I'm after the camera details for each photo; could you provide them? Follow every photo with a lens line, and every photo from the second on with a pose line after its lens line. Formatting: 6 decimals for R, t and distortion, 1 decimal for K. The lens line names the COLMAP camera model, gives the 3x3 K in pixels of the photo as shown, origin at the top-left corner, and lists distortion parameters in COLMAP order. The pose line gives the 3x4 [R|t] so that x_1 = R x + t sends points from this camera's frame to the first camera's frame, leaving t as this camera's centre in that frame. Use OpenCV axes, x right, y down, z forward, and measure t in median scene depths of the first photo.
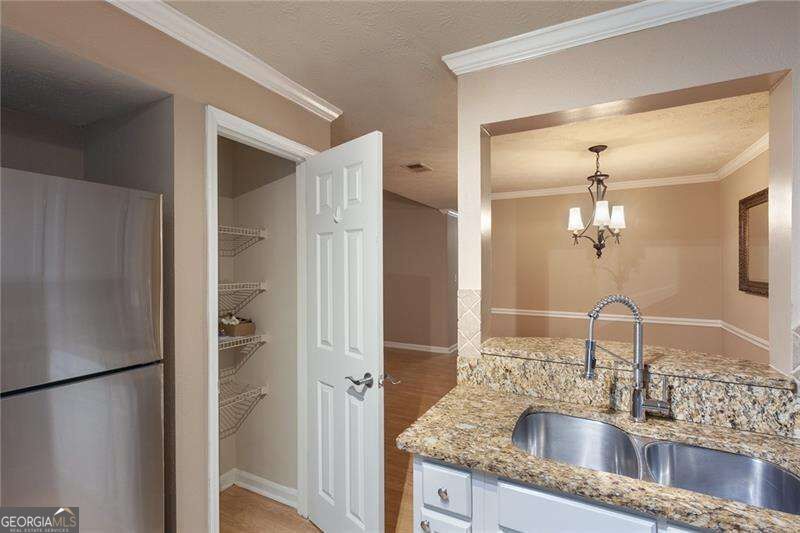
lens RADIAL K [[379.6, 0, 408.9], [0, 379.6, 268.5], [0, 0, 1]] dist [0.002980, 0.000056]
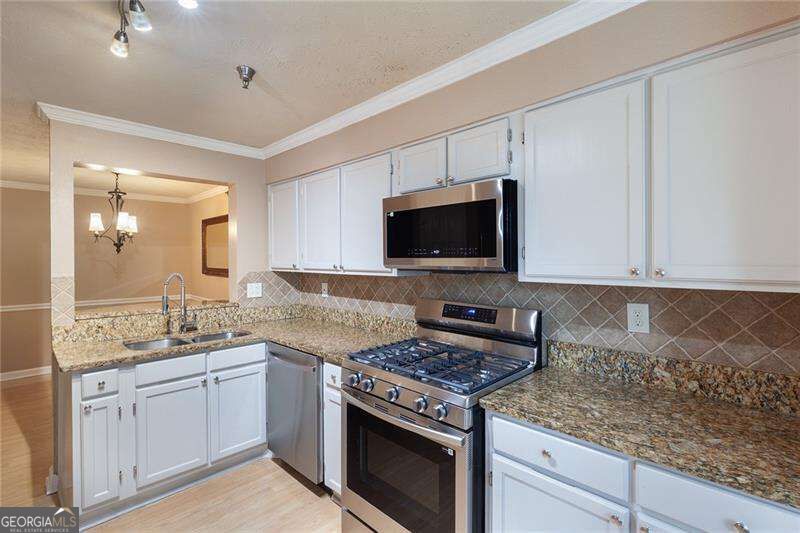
lens RADIAL K [[367.9, 0, 388.8], [0, 367.9, 260.4], [0, 0, 1]] dist [0.000252, -0.000248]
pose [[0.329912, -0.006186, 0.943991, -0.746318], [0.011670, 0.999929, 0.002473, 0.008078], [-0.943939, 0.010200, 0.329961, -0.590617]]
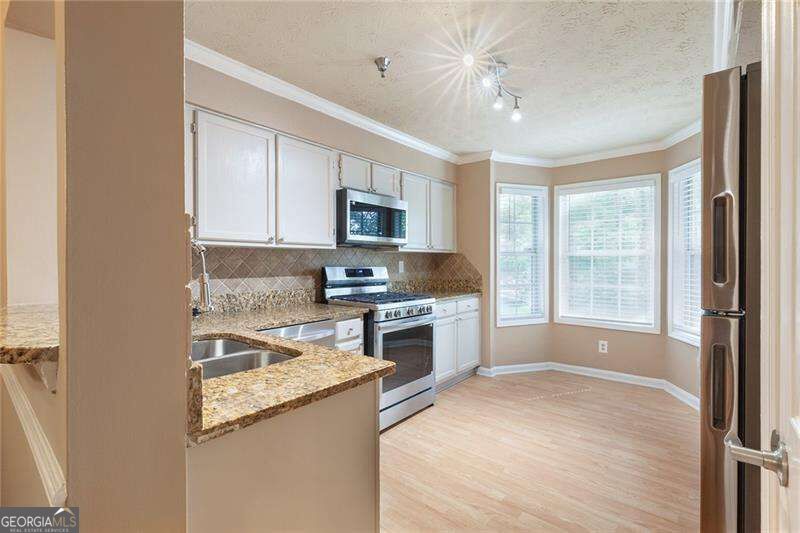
lens RADIAL K [[365.8, 0, 417.8], [0, 365.8, 263.7], [0, 0, 1]] dist [-0.000672, 0.000151]
pose [[-0.980458, -0.002575, 0.196711, -0.205253], [0.000341, 0.999891, 0.014791, 0.110883], [-0.196728, 0.014569, -0.980350, 1.394464]]
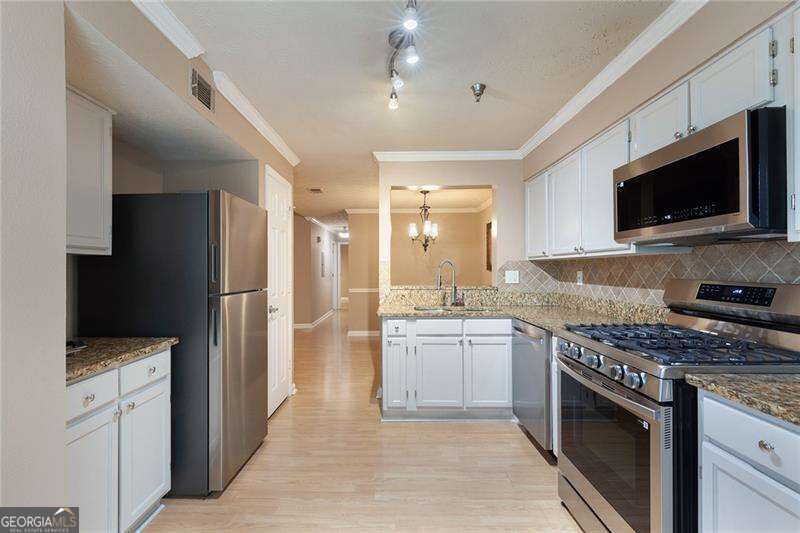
lens RADIAL K [[362.4, 0, 390.8], [0, 362.4, 268.2], [0, 0, 1]] dist [-0.000179, -0.000051]
pose [[0.903880, -0.001213, 0.427784, -0.715852], [0.006649, 0.999915, -0.011212, 0.125700], [-0.427734, 0.012979, 0.903811, -0.904219]]
